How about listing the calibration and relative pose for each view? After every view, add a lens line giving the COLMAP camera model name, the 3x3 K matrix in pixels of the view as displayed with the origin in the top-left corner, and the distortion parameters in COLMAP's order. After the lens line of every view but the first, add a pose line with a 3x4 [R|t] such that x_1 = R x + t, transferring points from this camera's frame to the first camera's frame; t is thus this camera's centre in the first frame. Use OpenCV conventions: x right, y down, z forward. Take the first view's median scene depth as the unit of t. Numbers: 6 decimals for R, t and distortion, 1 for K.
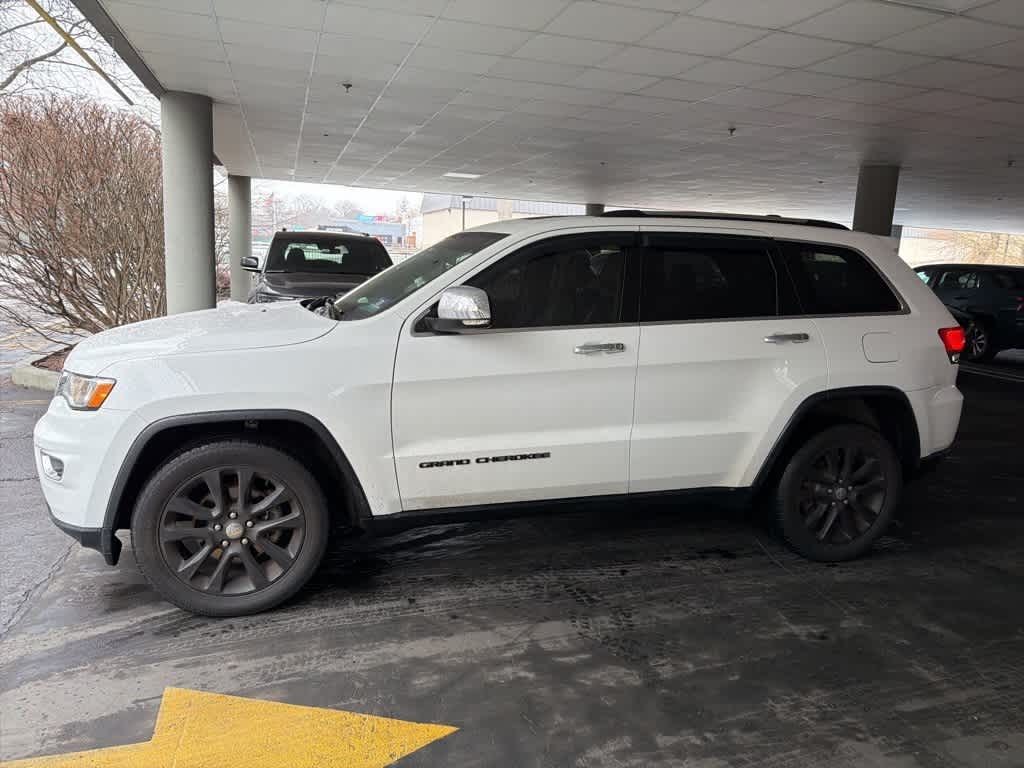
lens RADIAL K [[718.8, 0, 509.7], [0, 718.8, 377.2], [0, 0, 1]] dist [0.038143, -0.052232]
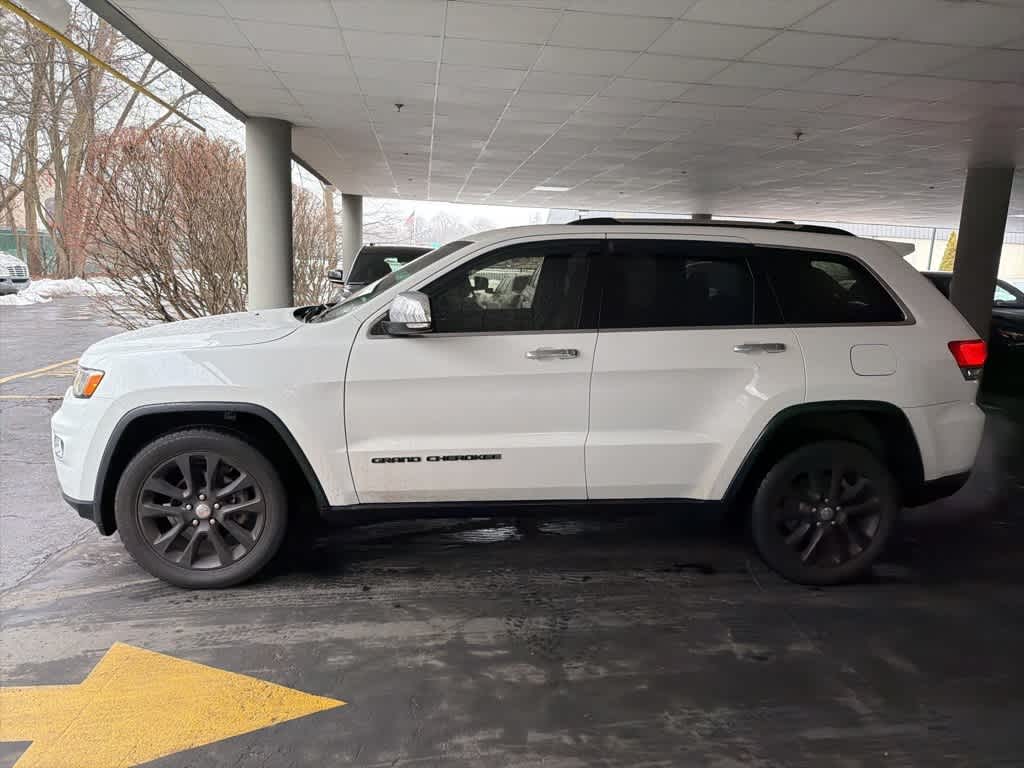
lens RADIAL K [[718.8, 0, 509.4], [0, 718.8, 384.0], [0, 0, 1]] dist [0.038143, -0.052232]
pose [[0.983404, 0.025575, -0.179616, 0.256132], [-0.027416, 0.999594, -0.007774, 0.012282], [0.179344, 0.012569, 0.983706, -0.008333]]
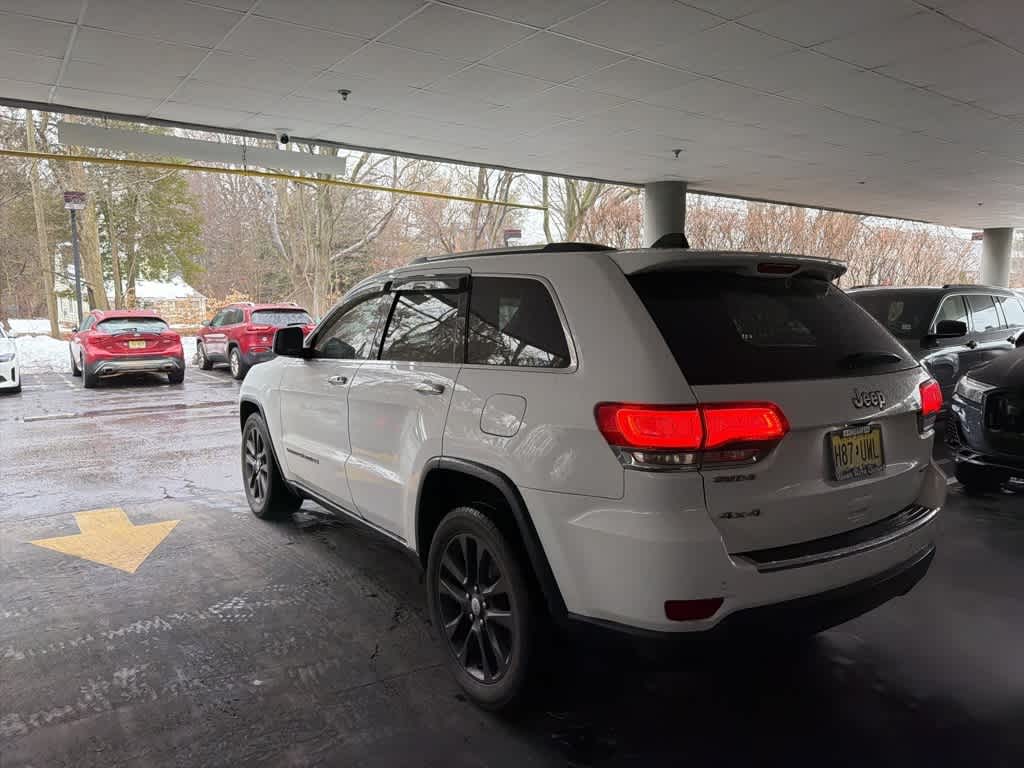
lens RADIAL K [[718.8, 0, 509.6], [0, 718.8, 390.9], [0, 0, 1]] dist [0.038143, -0.052232]
pose [[0.321107, 0.071797, -0.944317, 1.370625], [-0.147418, 0.988757, 0.025047, -0.096334], [0.935499, 0.131166, 0.328081, 0.907890]]
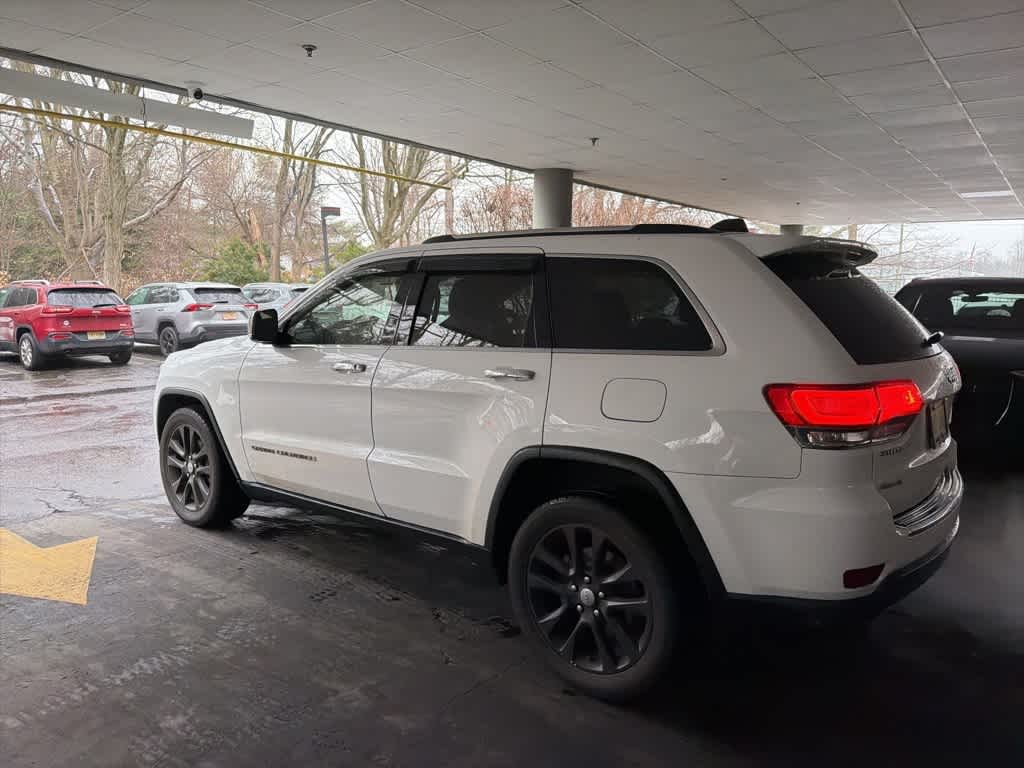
lens RADIAL K [[718.8, 0, 507.7], [0, 718.8, 384.1], [0, 0, 1]] dist [0.038143, -0.052232]
pose [[0.573635, 0.073118, -0.815841, 1.171440], [-0.126145, 0.992012, 0.000212, -0.047550], [0.809340, 0.102793, 0.578276, 0.594168]]
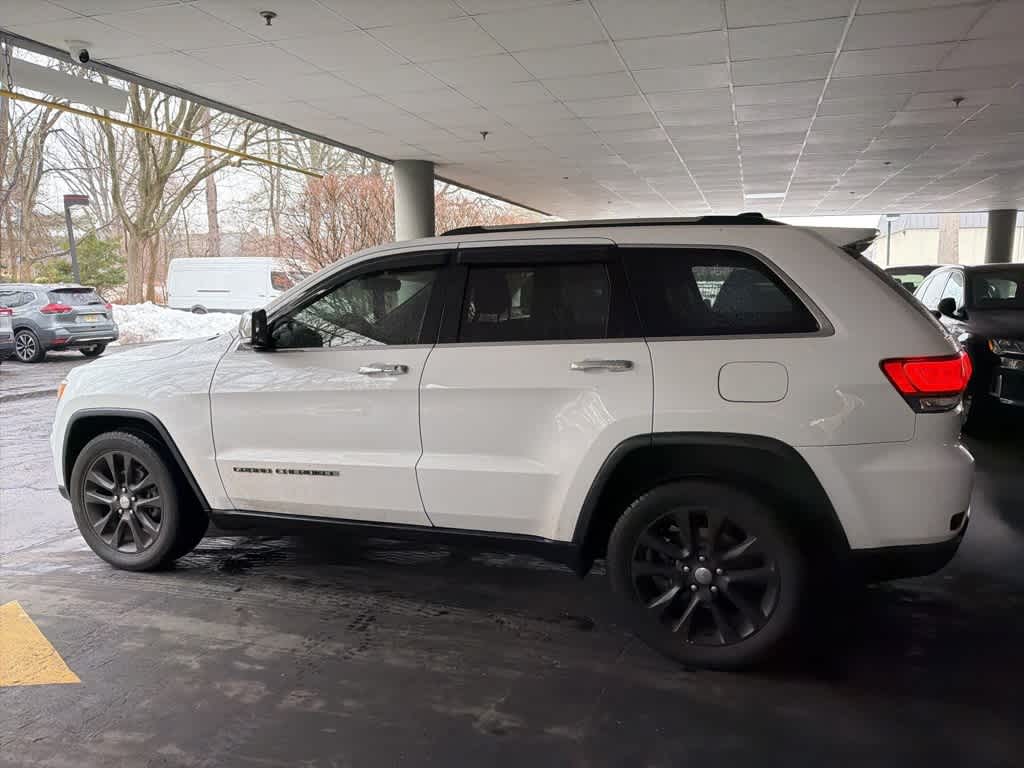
lens RADIAL K [[718.8, 0, 506.1], [0, 718.8, 379.1], [0, 0, 1]] dist [0.038143, -0.052232]
pose [[0.808395, 0.029713, -0.587890, 0.864636], [-0.058676, 0.997819, -0.030253, -0.008433], [0.585709, 0.058951, 0.808375, 0.316330]]
